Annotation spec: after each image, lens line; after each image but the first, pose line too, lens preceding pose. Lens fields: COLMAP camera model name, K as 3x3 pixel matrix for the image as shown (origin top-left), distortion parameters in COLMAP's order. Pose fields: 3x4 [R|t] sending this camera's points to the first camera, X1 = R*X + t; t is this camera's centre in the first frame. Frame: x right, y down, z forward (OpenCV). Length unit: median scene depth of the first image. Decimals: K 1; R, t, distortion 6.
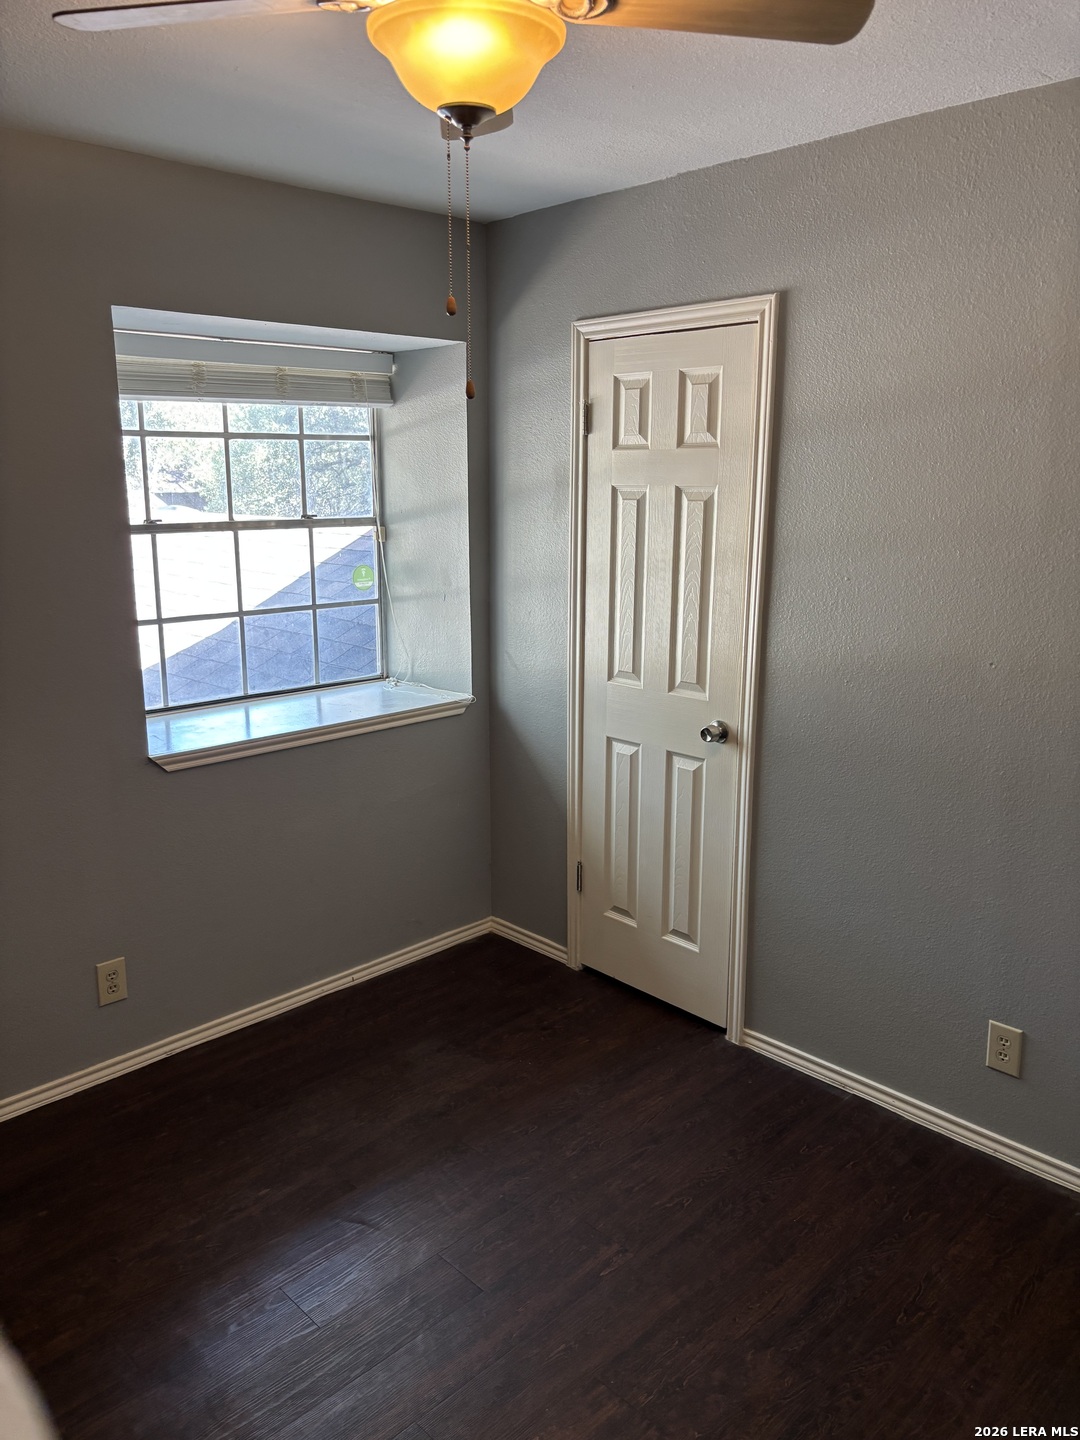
lens RADIAL K [[1082.9, 0, 549.8], [0, 1082.9, 691.5], [0, 0, 1]] dist [-0.003734, 0.002021]
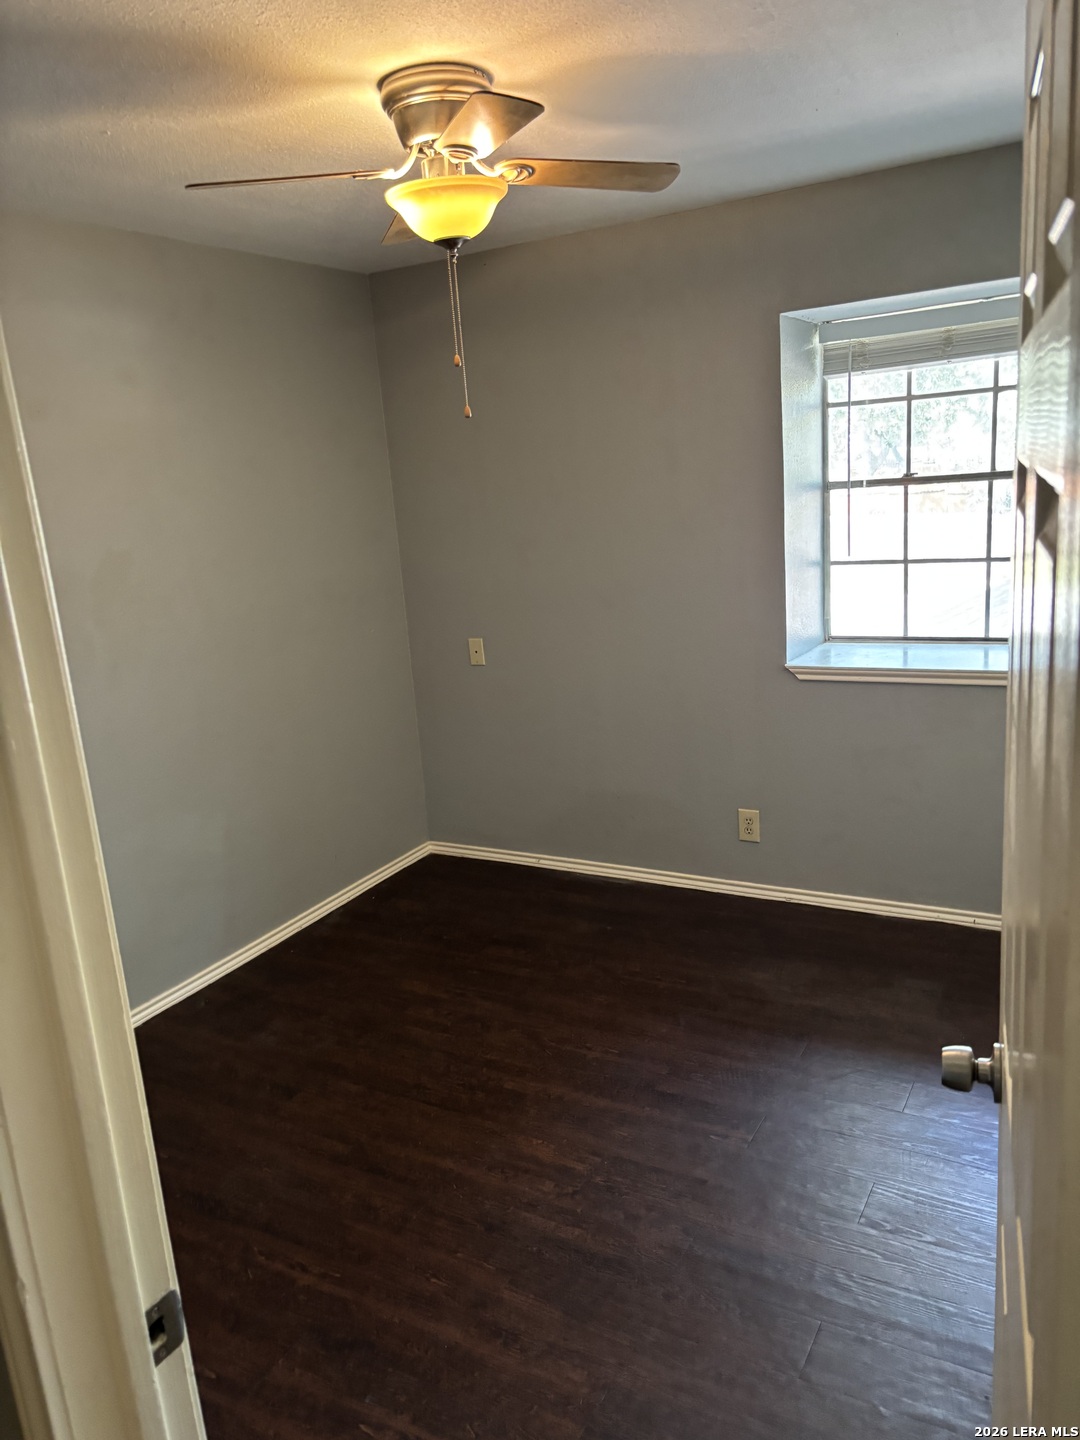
lens RADIAL K [[1082.9, 0, 541.3], [0, 1082.9, 721.6], [0, 0, 1]] dist [-0.003734, 0.002021]
pose [[0.279401, 0.201400, -0.938815, 0.734991], [-0.117496, 0.977578, 0.174748, -0.061668], [0.952958, 0.061482, 0.296800, 0.331902]]
